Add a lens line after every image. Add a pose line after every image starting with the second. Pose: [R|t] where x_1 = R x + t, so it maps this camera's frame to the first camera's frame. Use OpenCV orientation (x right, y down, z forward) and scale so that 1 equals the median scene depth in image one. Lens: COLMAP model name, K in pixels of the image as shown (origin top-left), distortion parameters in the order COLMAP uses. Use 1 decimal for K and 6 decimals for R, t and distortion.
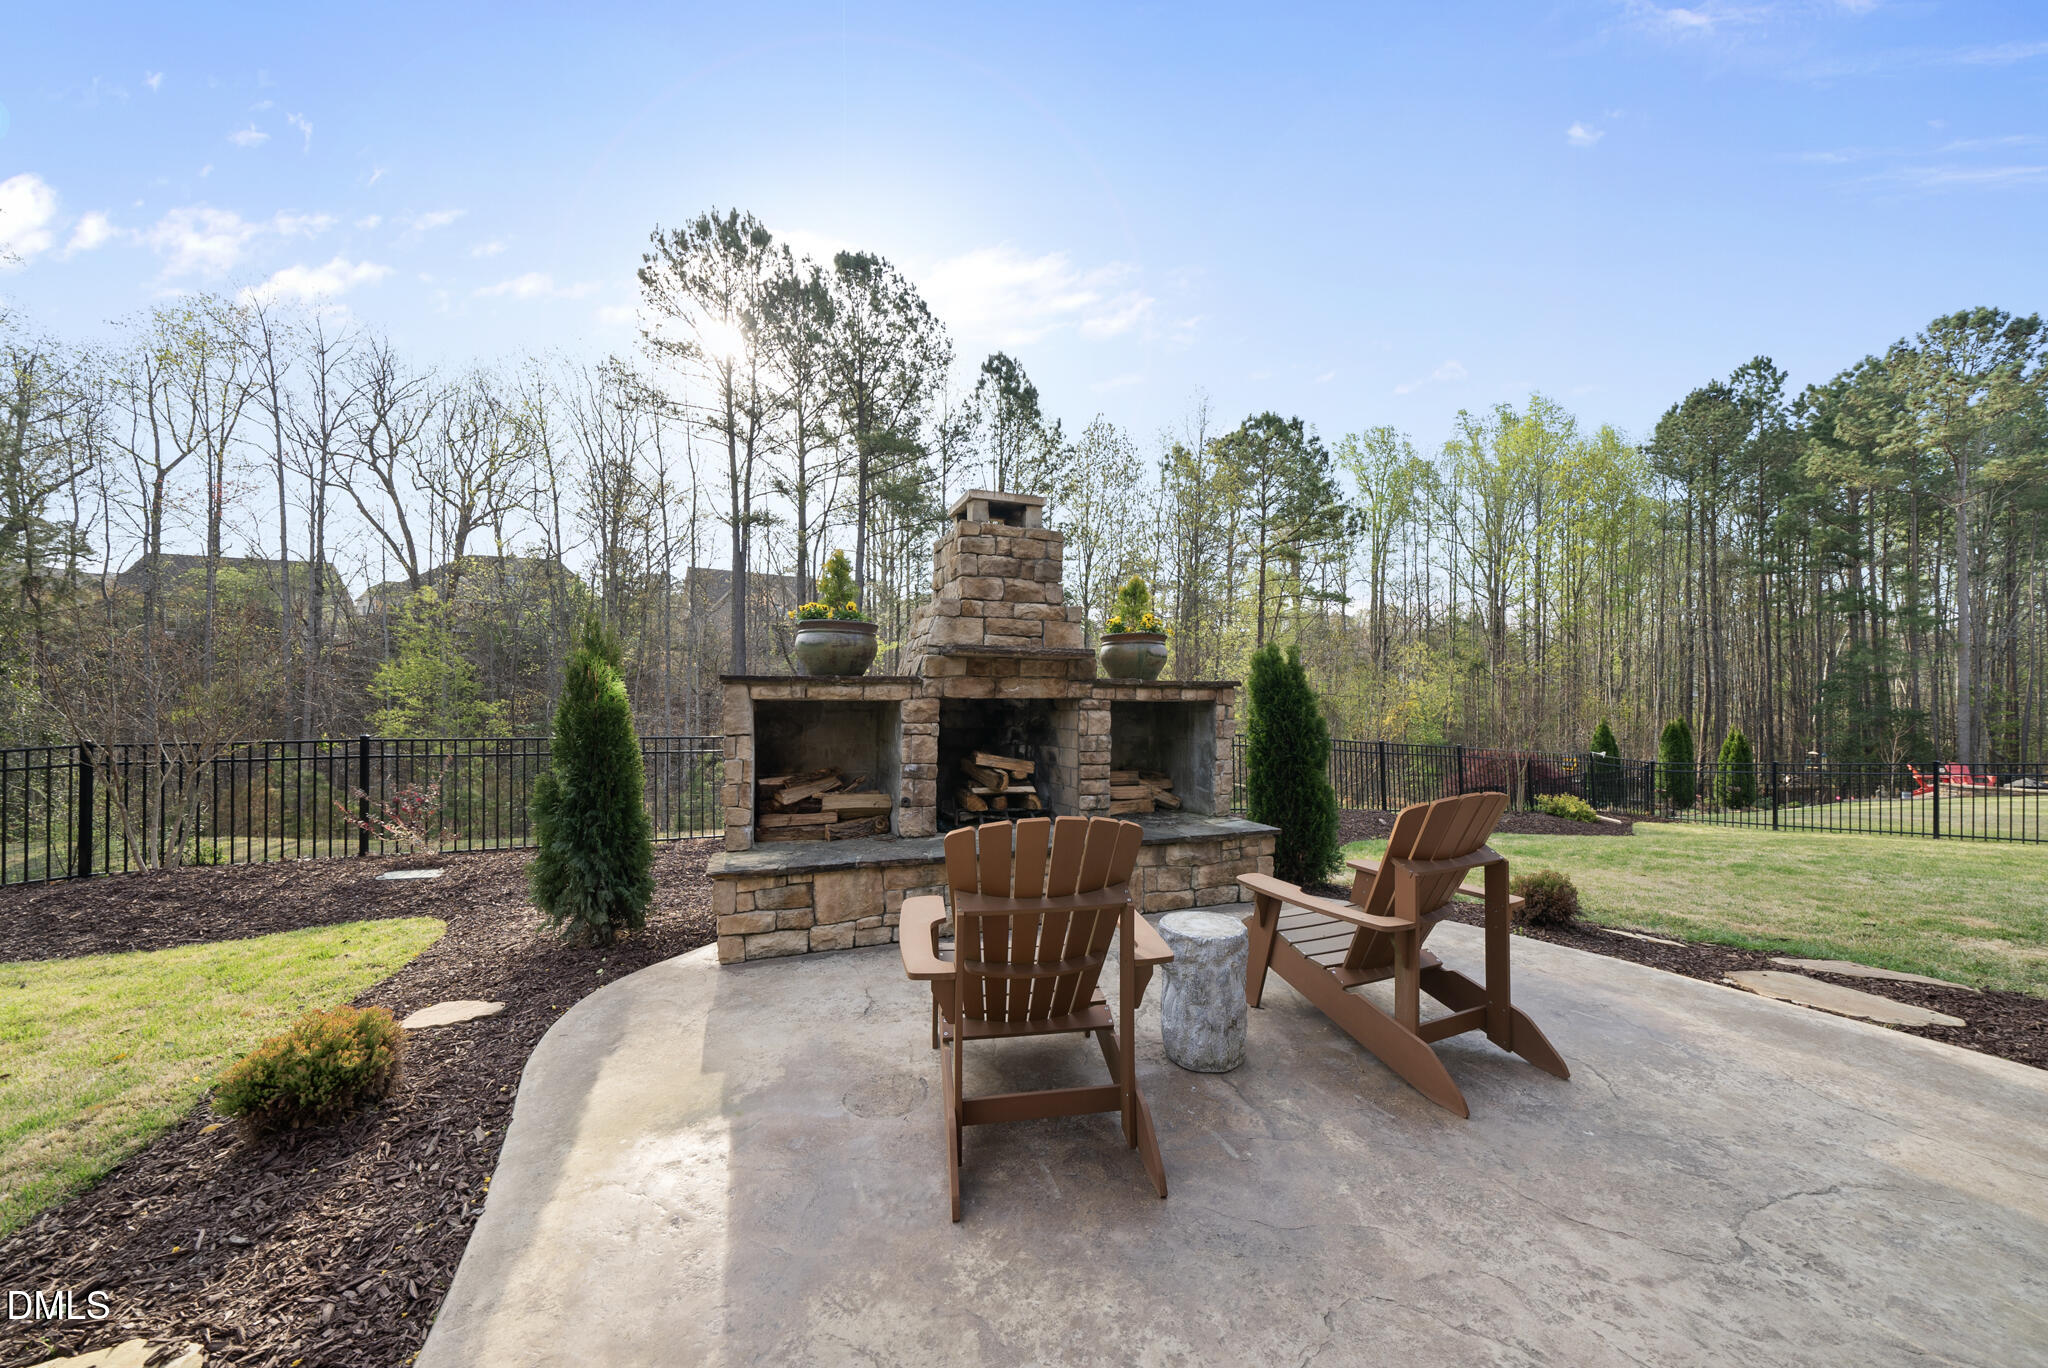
lens RADIAL K [[707.3, 0, 1017.6], [0, 707.3, 690.7], [0, 0, 1]] dist [-0.008016, 0.000462]
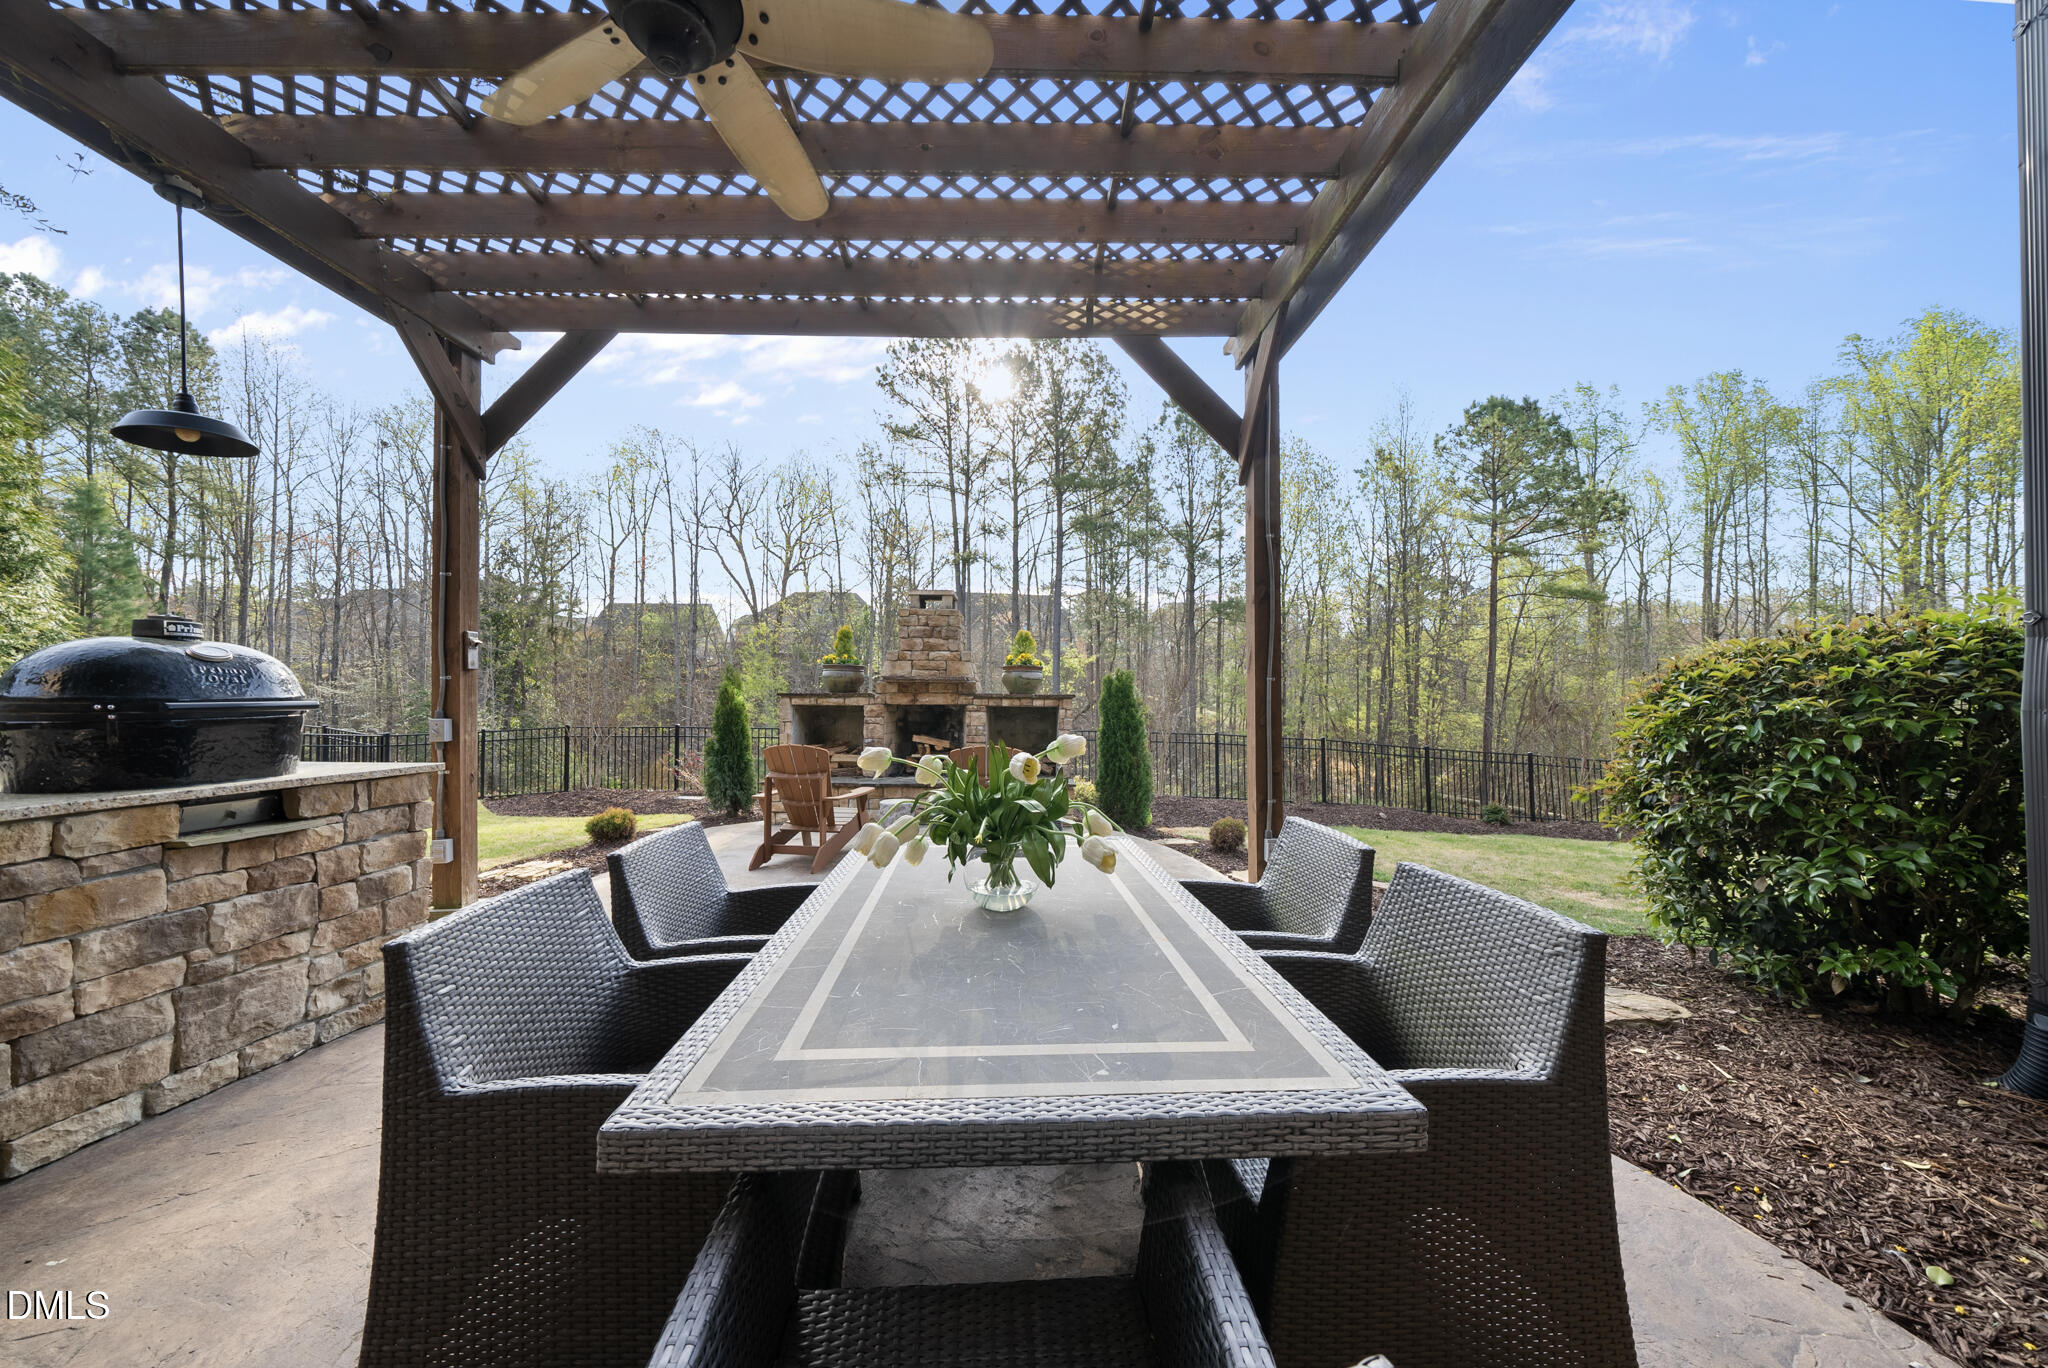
lens RADIAL K [[707.3, 0, 1023.8], [0, 707.3, 692.1], [0, 0, 1]] dist [-0.008016, 0.000462]
pose [[0.933961, -0.003751, -0.357356, 0.141822], [0.000424, 0.999956, -0.009387, -0.000669], [0.357375, 0.008616, 0.933921, -0.098022]]
